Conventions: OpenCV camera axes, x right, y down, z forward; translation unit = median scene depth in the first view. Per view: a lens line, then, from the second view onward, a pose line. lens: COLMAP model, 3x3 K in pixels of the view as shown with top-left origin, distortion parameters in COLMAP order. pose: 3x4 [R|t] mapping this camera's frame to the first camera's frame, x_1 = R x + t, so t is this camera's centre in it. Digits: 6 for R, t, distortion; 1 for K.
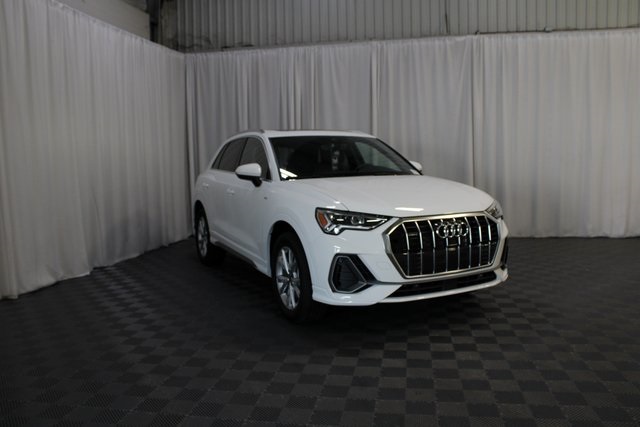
lens RADIAL K [[535.4, 0, 320.0], [0, 535.4, 213.5], [0, 0, 1]] dist [-0.158037, 0.133333]
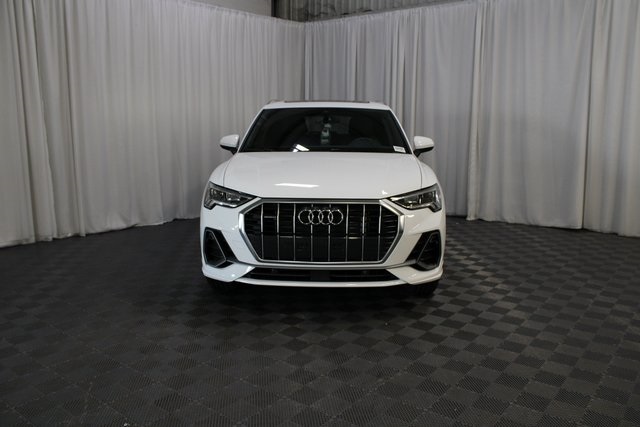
lens RADIAL K [[535.4, 0, 320.0], [0, 535.4, 213.5], [0, 0, 1]] dist [-0.158037, 0.133333]
pose [[0.877057, 0.100545, -0.469747, 0.418784], [-0.067362, 0.993931, 0.086972, -0.033192], [0.475640, -0.044636, 0.878507, 0.123907]]
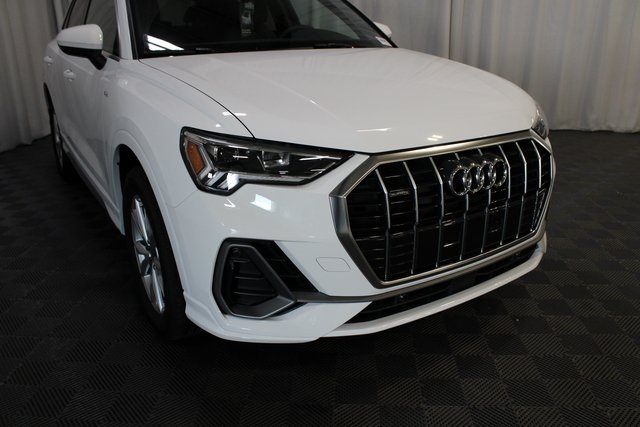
lens RADIAL K [[535.4, 0, 320.0], [0, 535.4, 213.5], [0, 0, 1]] dist [-0.158037, 0.133333]
pose [[0.993911, -0.019426, 0.108456, 0.035813], [-0.008362, 0.968196, 0.250053, -0.032999], [-0.109864, -0.249438, 0.962139, 0.344114]]
